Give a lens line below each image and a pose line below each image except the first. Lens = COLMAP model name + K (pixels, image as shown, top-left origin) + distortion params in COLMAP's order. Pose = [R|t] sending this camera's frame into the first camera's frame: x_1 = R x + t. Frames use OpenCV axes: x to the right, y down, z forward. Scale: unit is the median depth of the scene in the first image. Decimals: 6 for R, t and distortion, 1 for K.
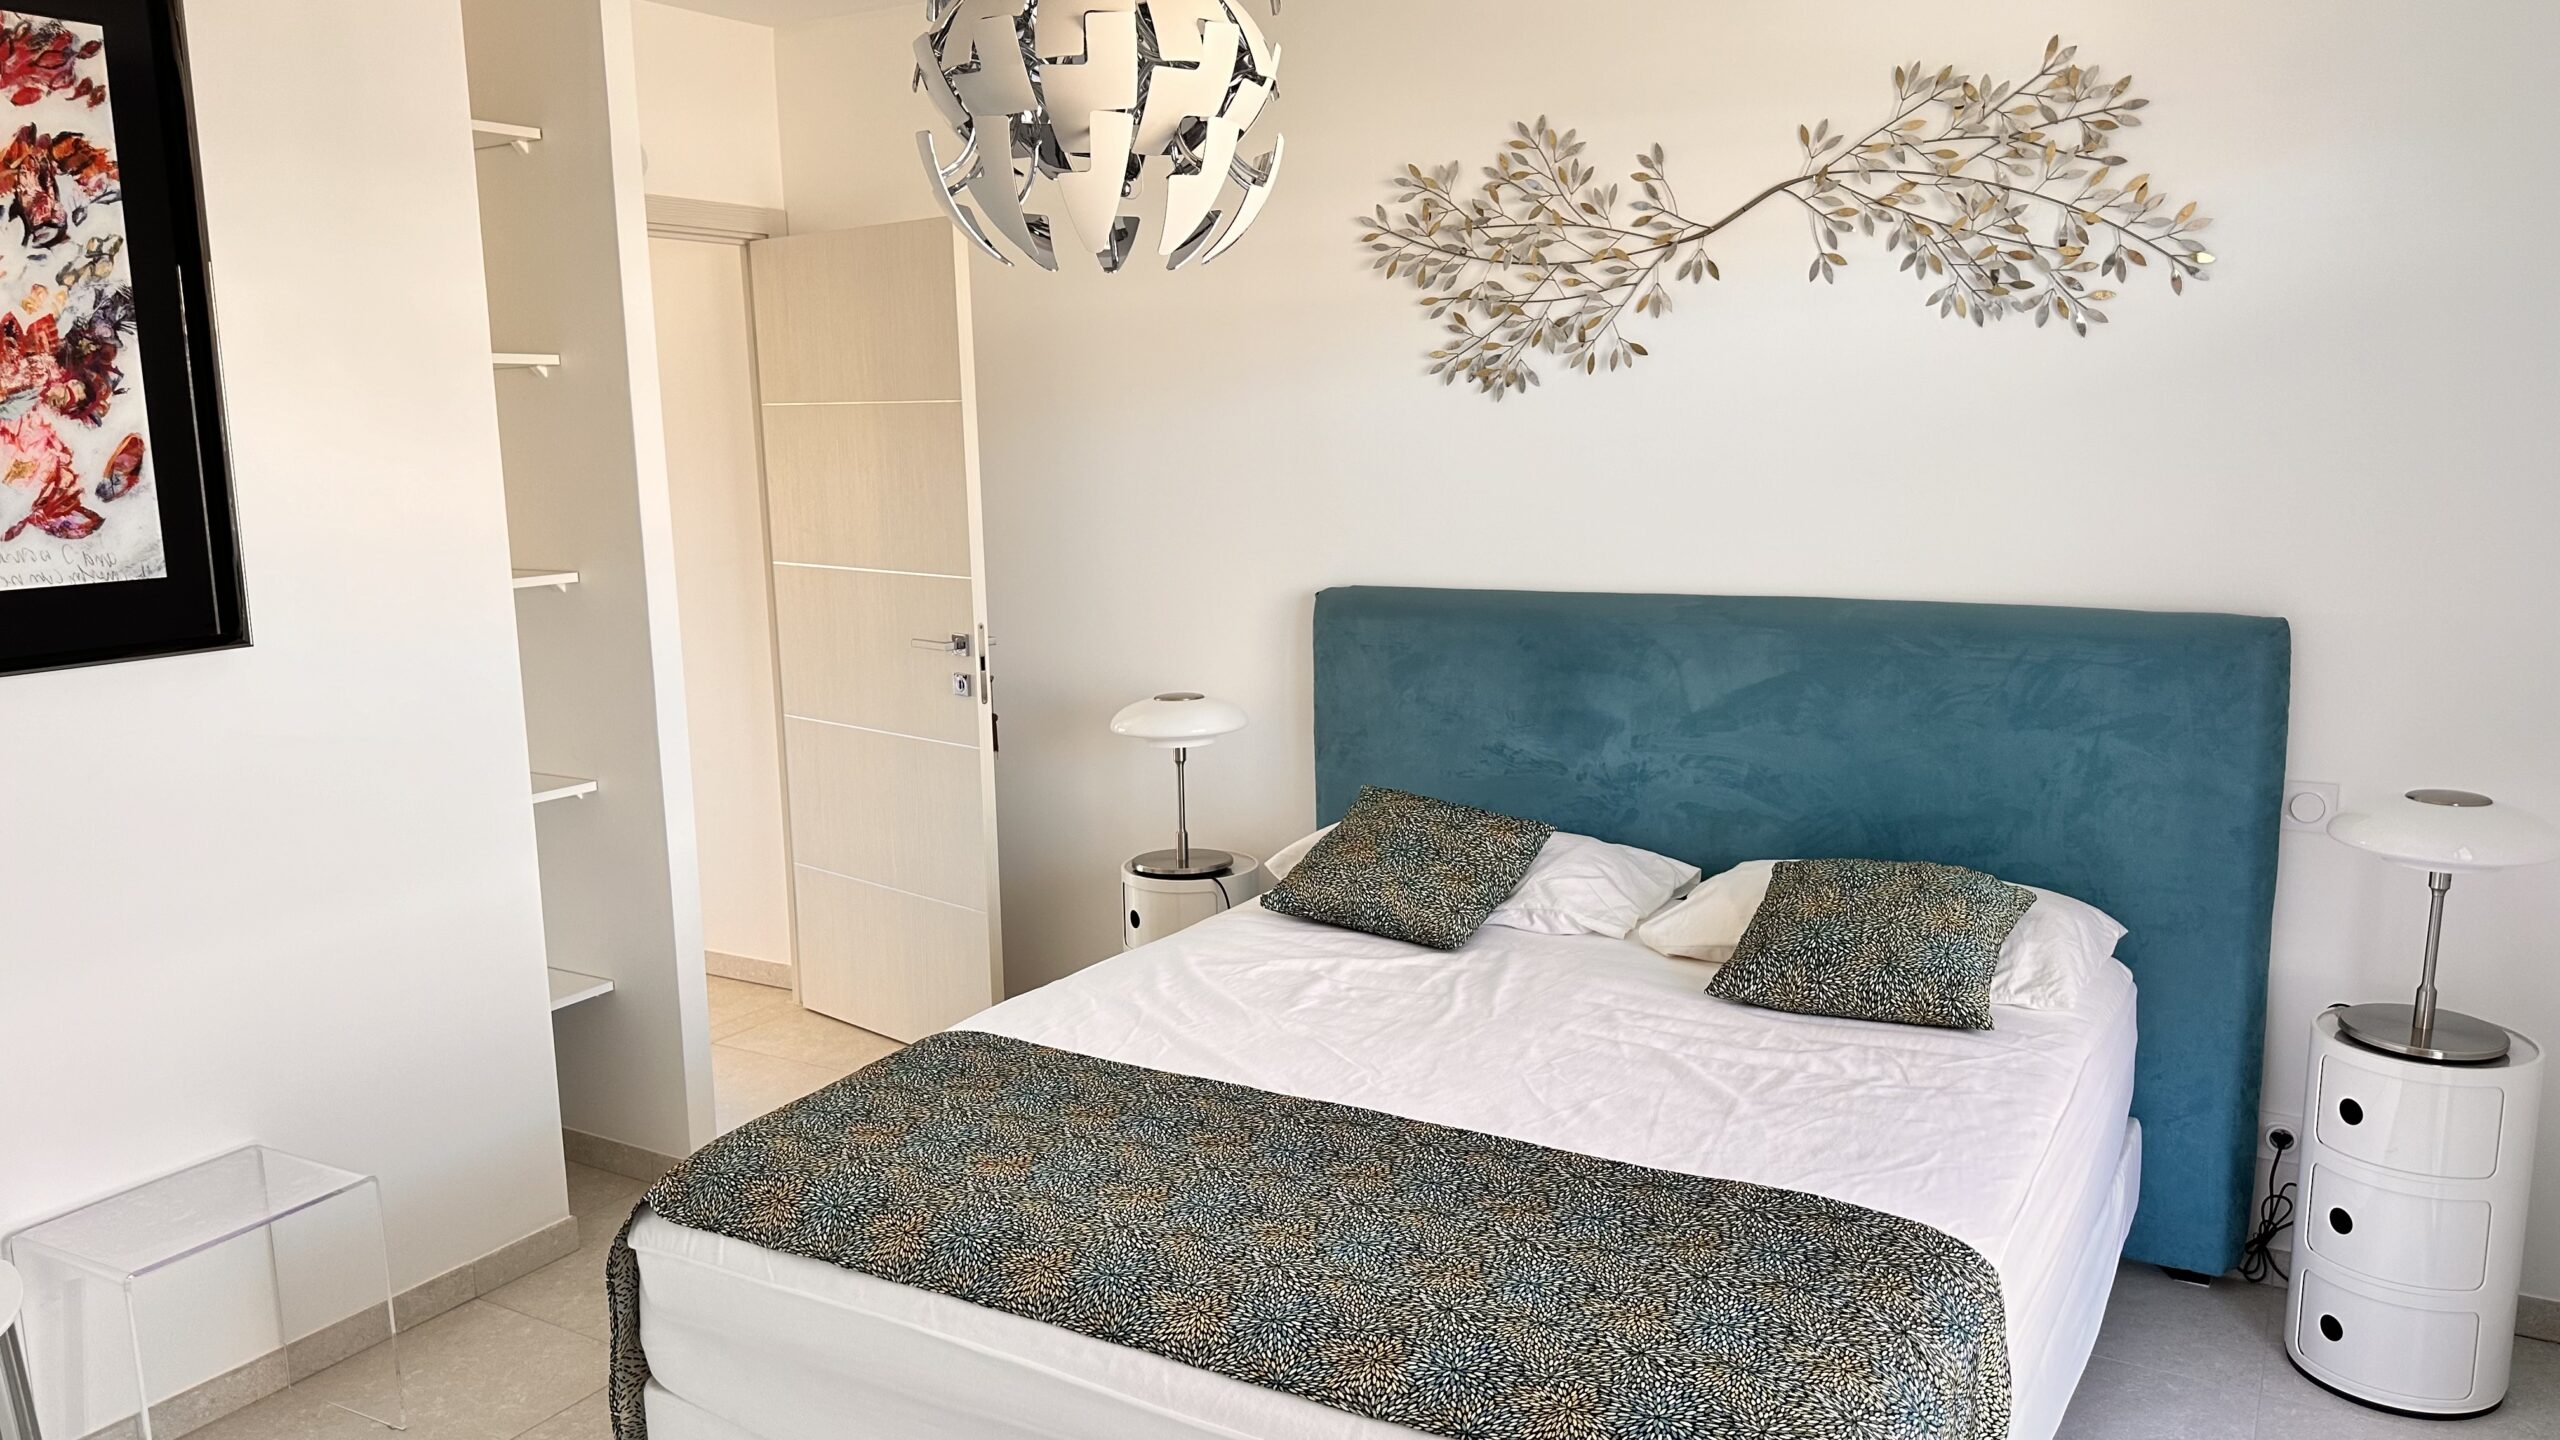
lens RADIAL K [[1682.0, 0, 1278.8], [0, 1682.0, 743.5], [0, 0, 1]] dist [0.083181, -0.102643]
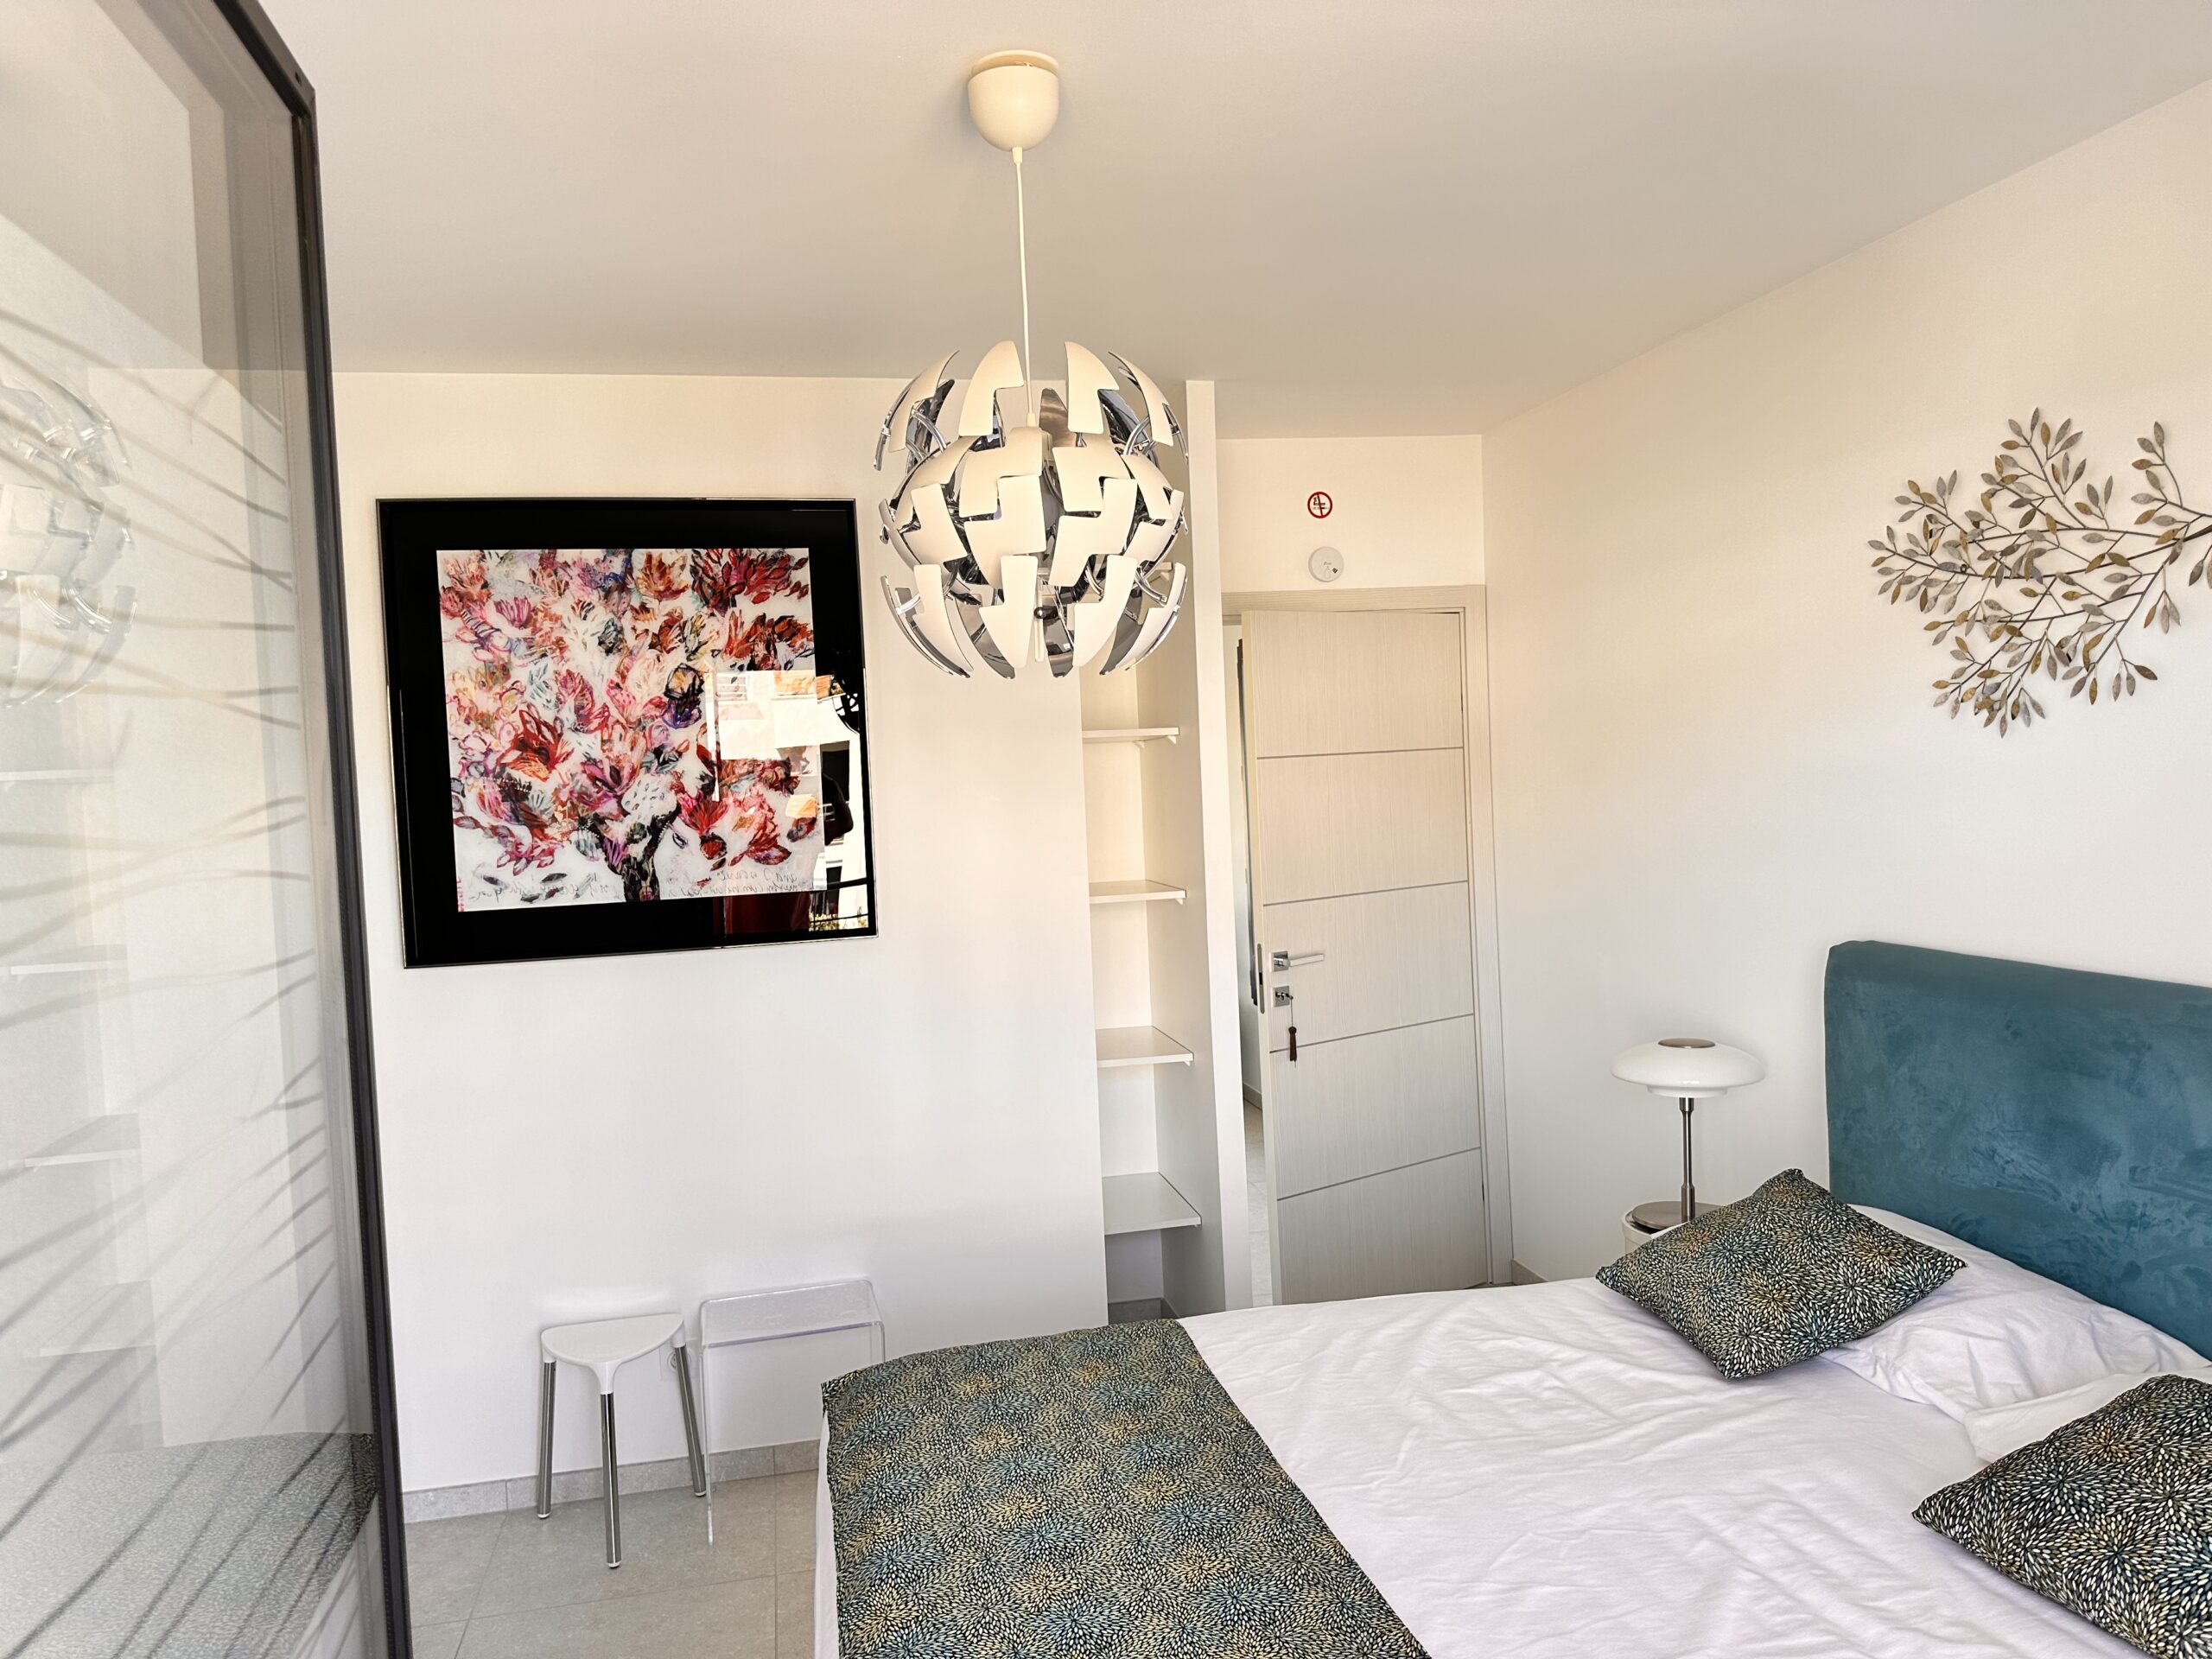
lens RADIAL K [[1510.9, 0, 1106.0], [0, 1510.9, 829.5], [0, 0, 1]] dist [-0.003603, -0.026192]
pose [[0.687666, 0.018372, -0.725795, 0.460713], [-0.103839, 0.991891, -0.073276, -0.070347], [0.718563, 0.125755, 0.683998, 0.219311]]
